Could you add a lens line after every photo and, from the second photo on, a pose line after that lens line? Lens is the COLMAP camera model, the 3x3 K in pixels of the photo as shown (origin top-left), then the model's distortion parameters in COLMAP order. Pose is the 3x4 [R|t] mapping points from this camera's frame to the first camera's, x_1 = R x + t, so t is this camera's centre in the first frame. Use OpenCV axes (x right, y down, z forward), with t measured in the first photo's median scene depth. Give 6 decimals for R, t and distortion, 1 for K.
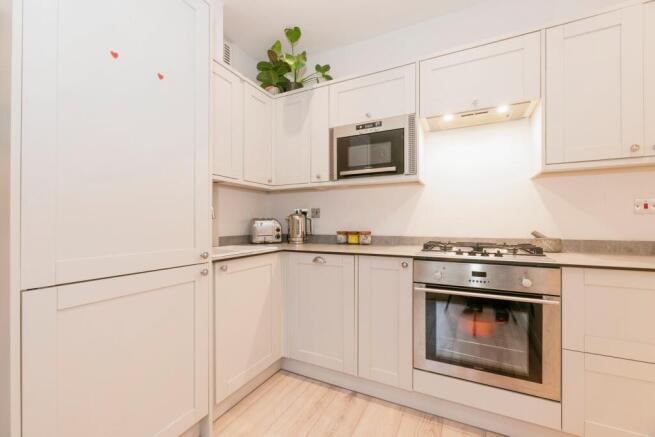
lens RADIAL K [[263.8, 0, 315.6], [0, 263.8, 229.4], [0, 0, 1]] dist [0.001407, -0.000391]
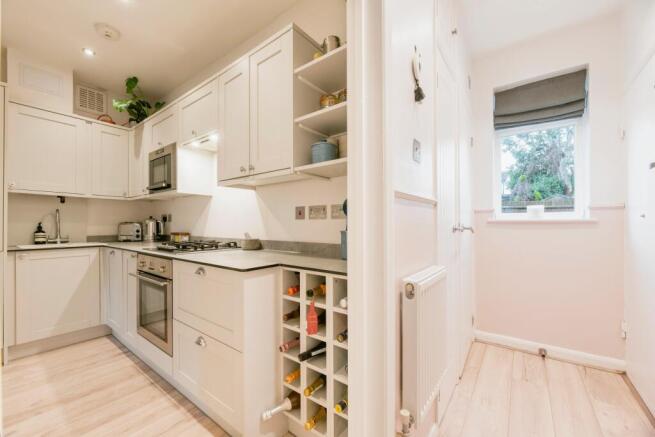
lens RADIAL K [[263.8, 0, 360.1], [0, 263.8, 234.4], [0, 0, 1]] dist [0.001407, -0.000391]
pose [[0.984589, 0.008145, -0.174695, 1.487812], [-0.005966, 0.999898, 0.012995, -0.007177], [0.174783, -0.011753, 0.984537, -0.121916]]
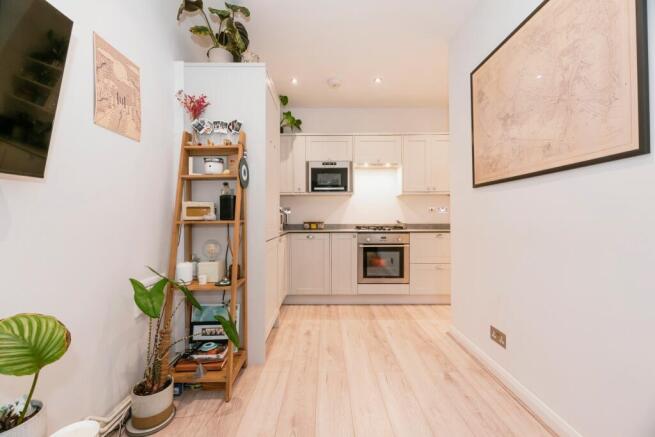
lens RADIAL K [[263.8, 0, 304.0], [0, 263.8, 239.1], [0, 0, 1]] dist [0.001407, -0.000391]
pose [[0.894536, -0.030327, 0.445967, -0.832714], [0.012615, 0.999011, 0.042633, 0.055645], [-0.446819, -0.032511, 0.894034, -0.614176]]
